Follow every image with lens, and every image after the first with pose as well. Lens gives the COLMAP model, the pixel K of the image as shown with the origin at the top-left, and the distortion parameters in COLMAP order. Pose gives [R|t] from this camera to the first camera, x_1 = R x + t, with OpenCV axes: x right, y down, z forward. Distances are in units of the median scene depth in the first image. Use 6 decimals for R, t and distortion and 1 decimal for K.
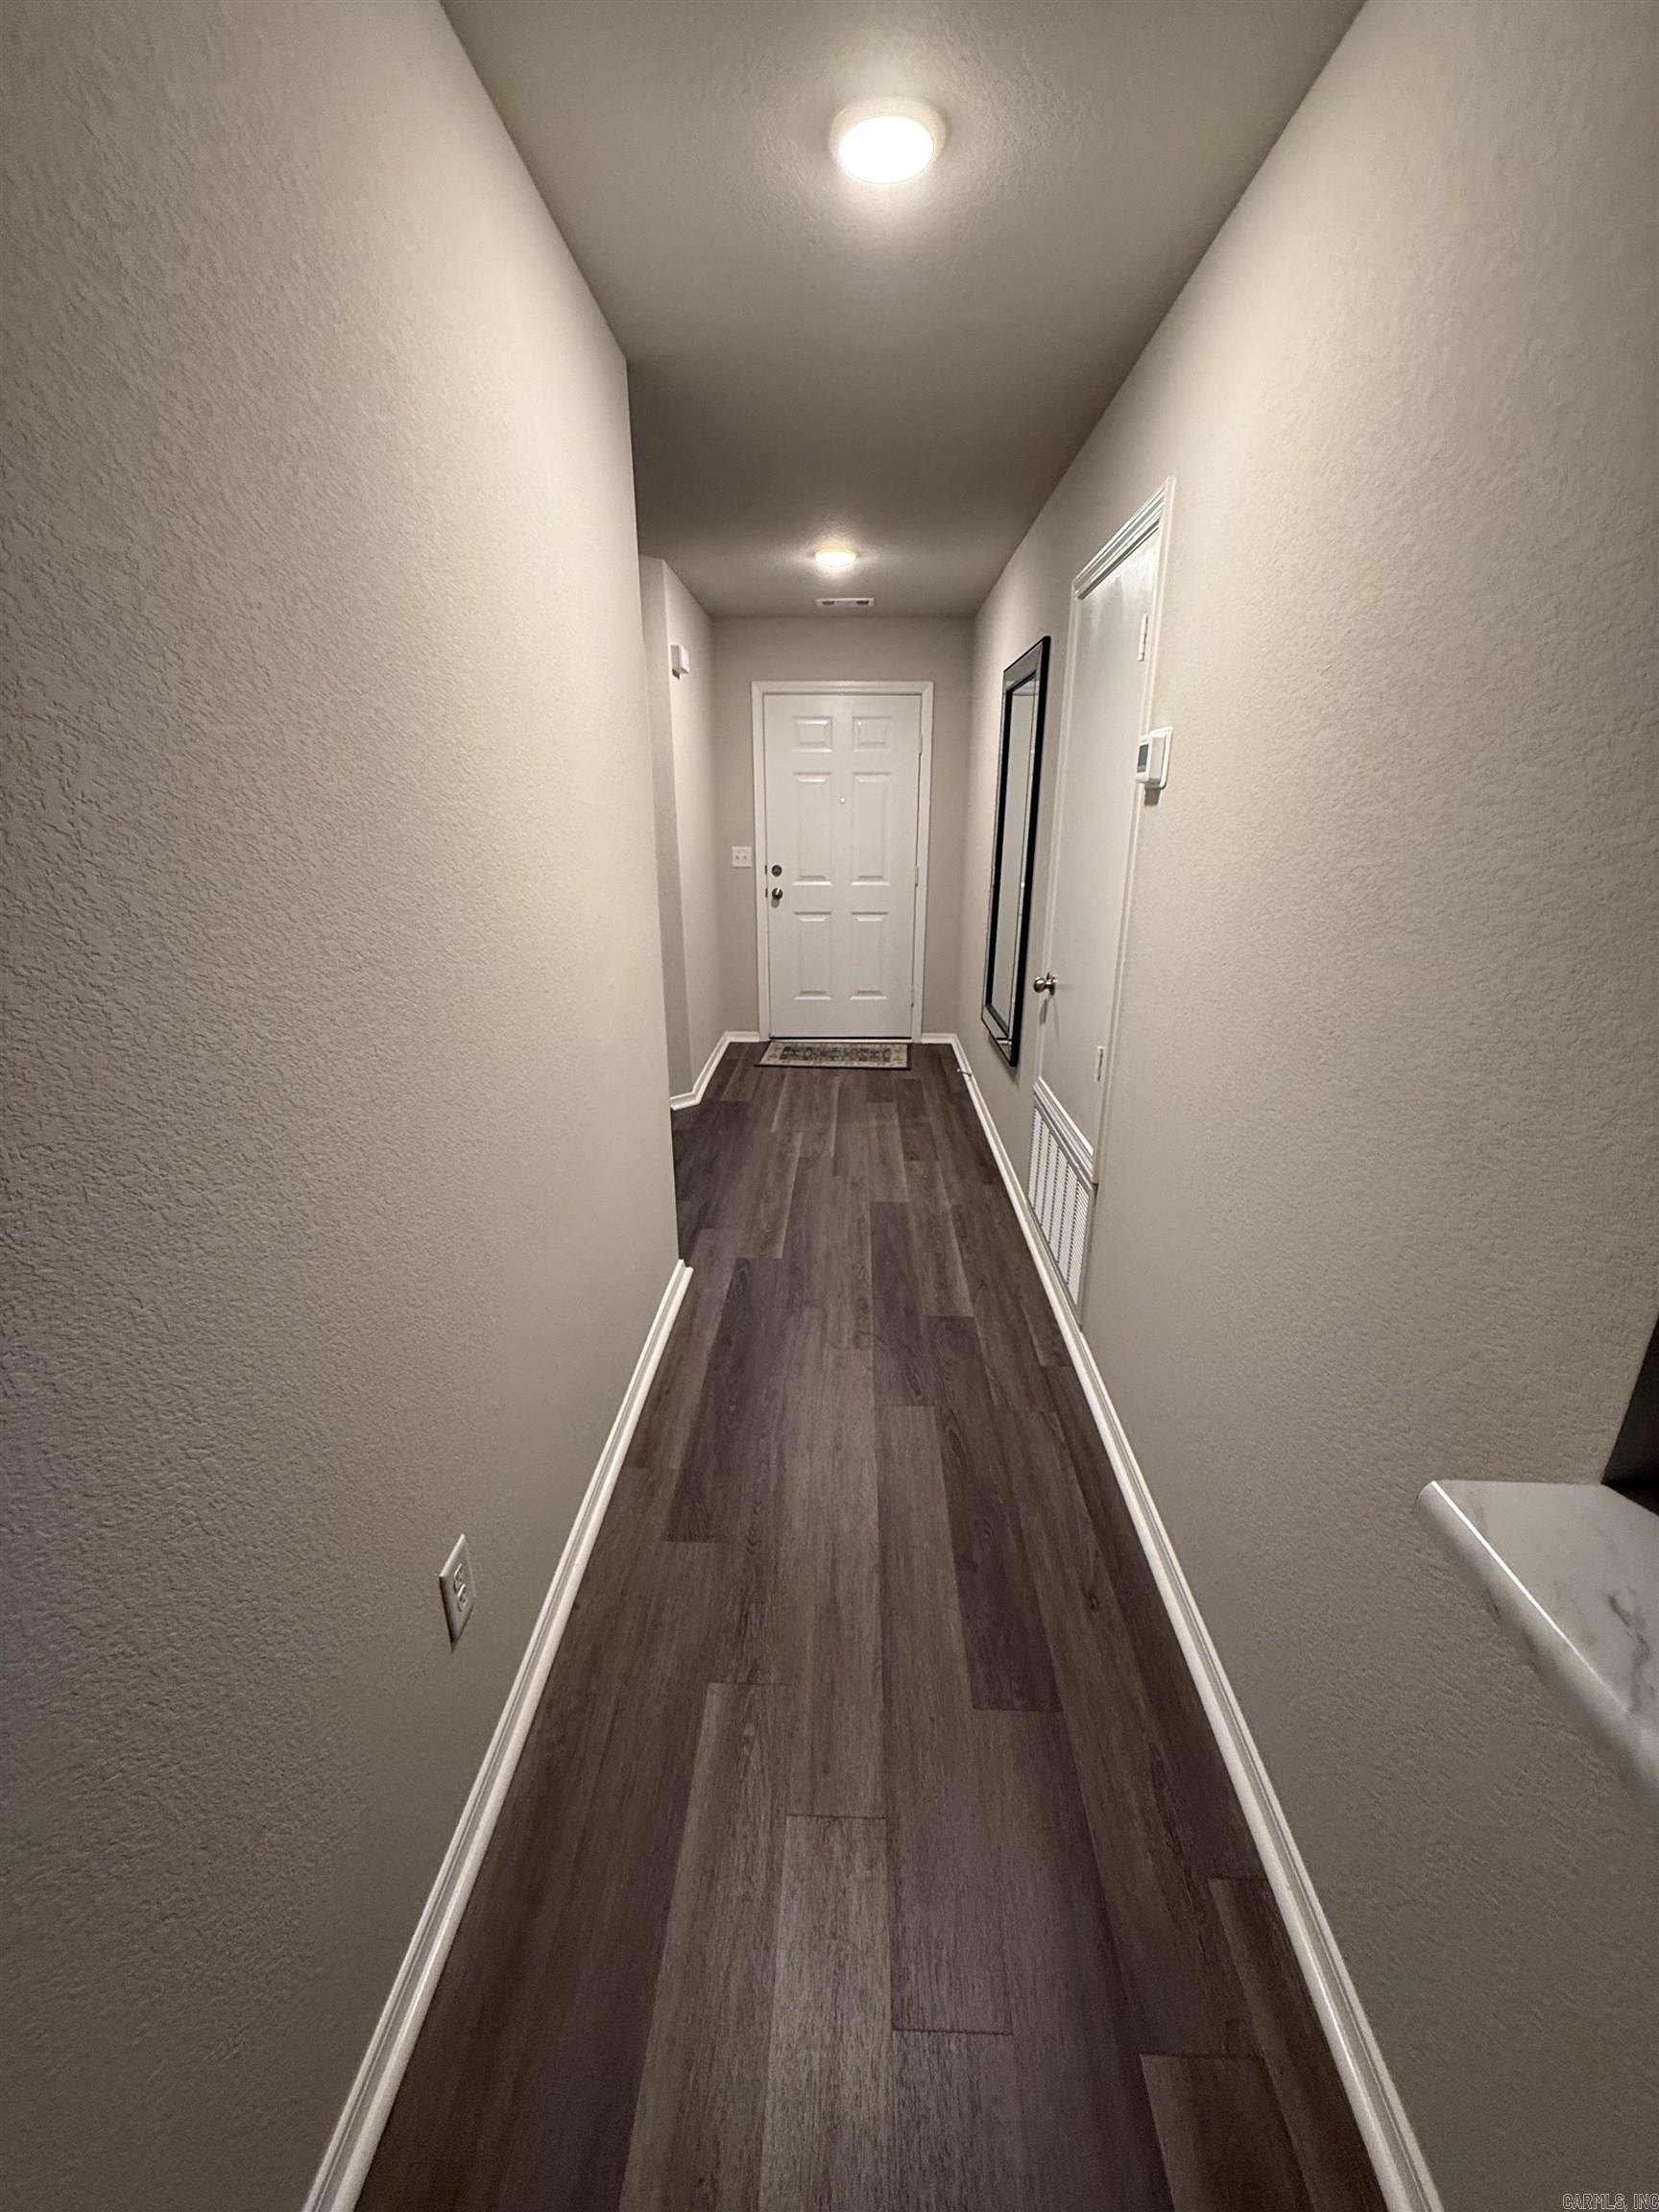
lens RADIAL K [[882.2, 0, 833.2], [0, 882.2, 1100.9], [0, 0, 1]] dist [-0.001093, 0.000139]
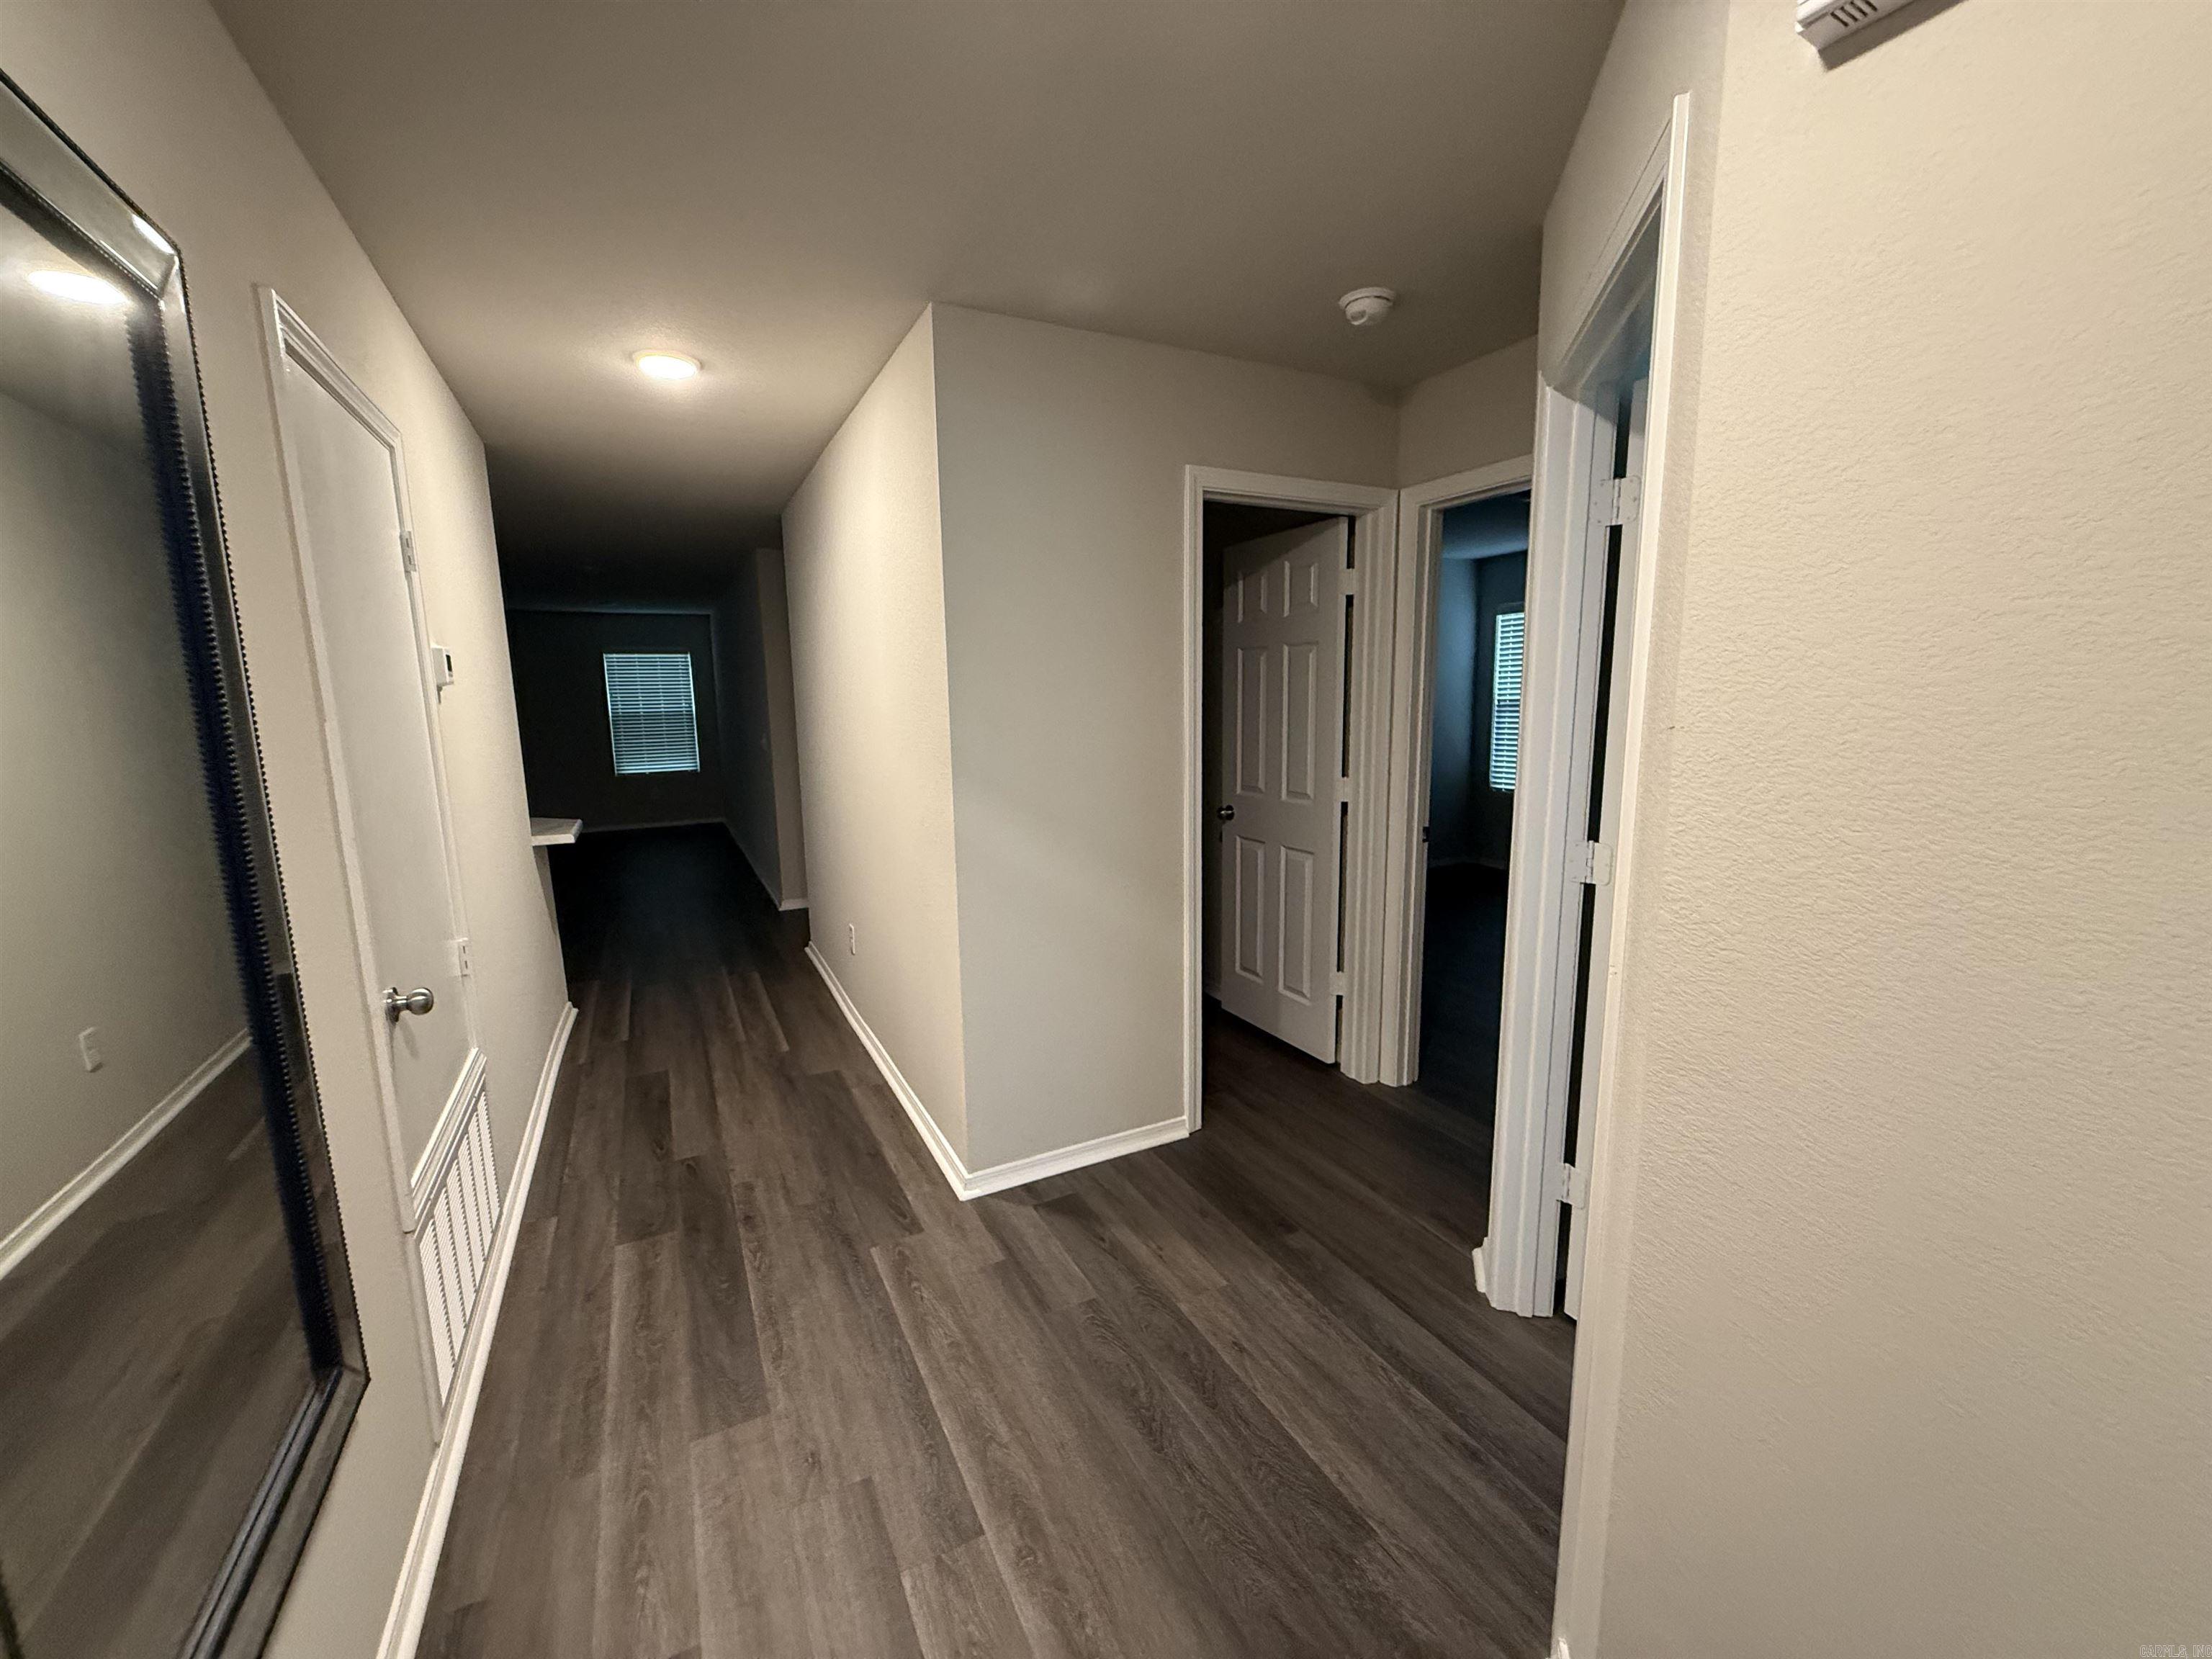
lens RADIAL K [[882.2, 0, 1101.2], [0, 882.2, 830.1], [0, 0, 1]] dist [-0.001093, 0.000139]
pose [[-0.878601, 0.088295, -0.469322, 0.093487], [-0.134744, 0.896995, 0.421004, -0.501630], [0.458152, 0.433133, -0.776204, 1.498104]]
